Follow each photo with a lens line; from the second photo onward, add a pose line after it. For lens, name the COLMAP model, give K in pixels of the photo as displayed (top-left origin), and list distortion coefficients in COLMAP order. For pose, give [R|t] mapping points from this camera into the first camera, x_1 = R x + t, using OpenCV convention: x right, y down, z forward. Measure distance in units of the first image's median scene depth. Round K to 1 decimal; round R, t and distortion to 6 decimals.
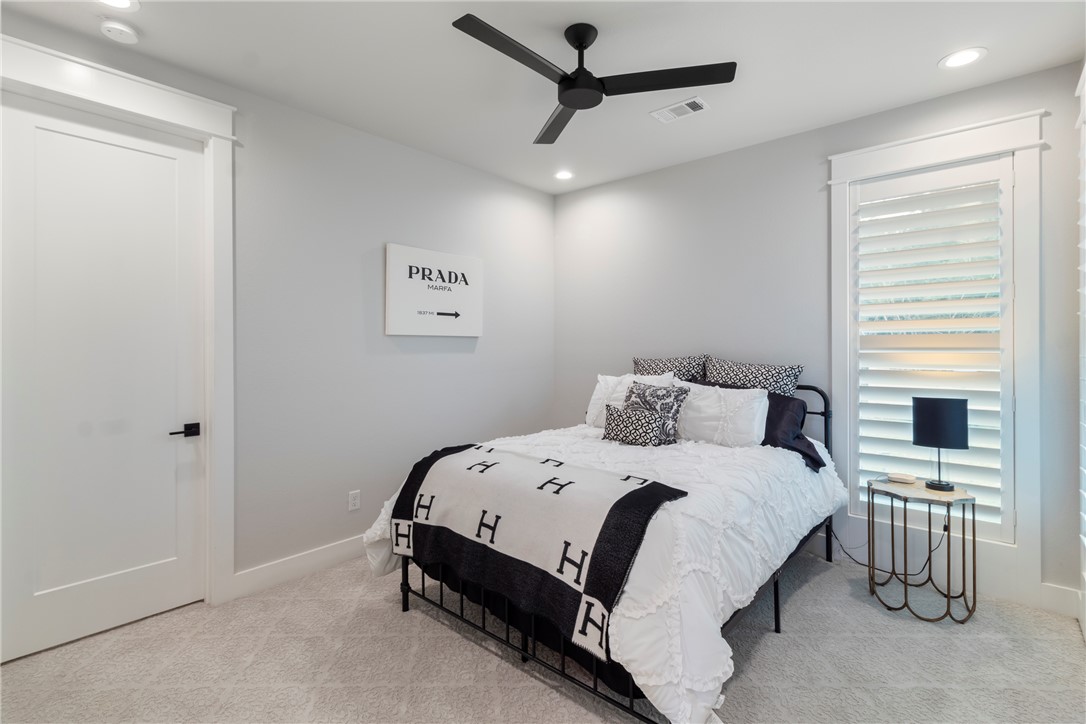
lens RADIAL K [[507.4, 0, 543.1], [0, 507.4, 350.4], [0, 0, 1]] dist [0.007683, -0.000809]
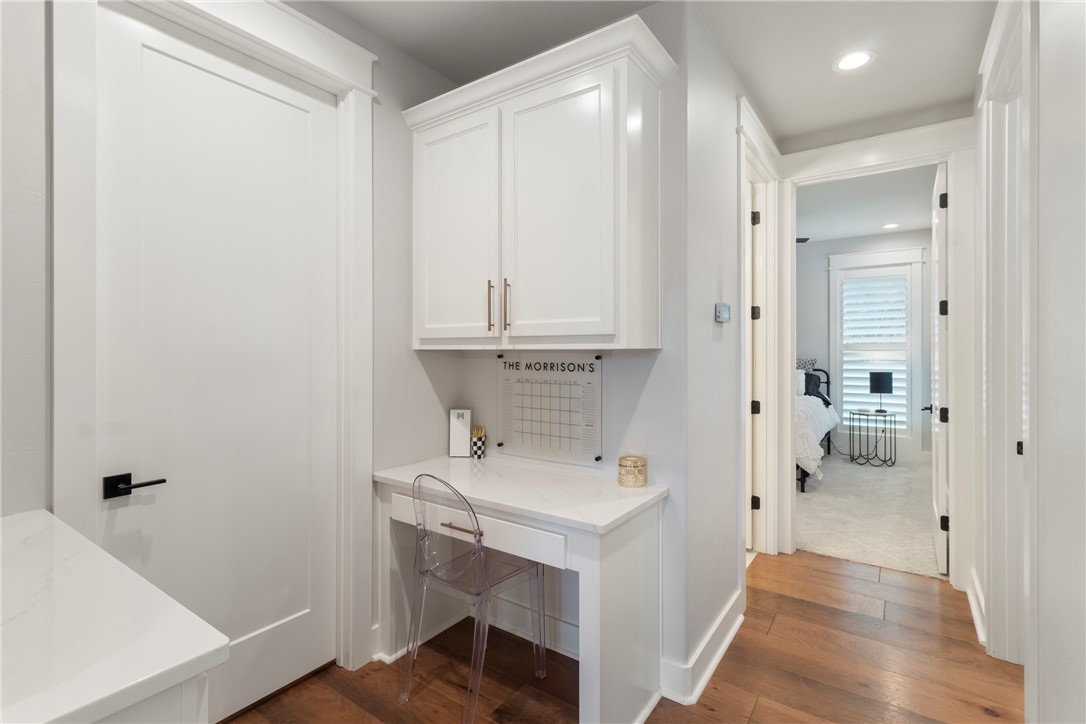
lens RADIAL K [[507.4, 0, 542.7], [0, 507.4, 361.6], [0, 0, 1]] dist [0.007683, -0.000809]
pose [[0.993937, 0.000367, 0.109949, -0.879724], [-0.000584, 0.999998, 0.001943, 0.041357], [-0.109948, -0.001995, 0.993935, -0.984698]]
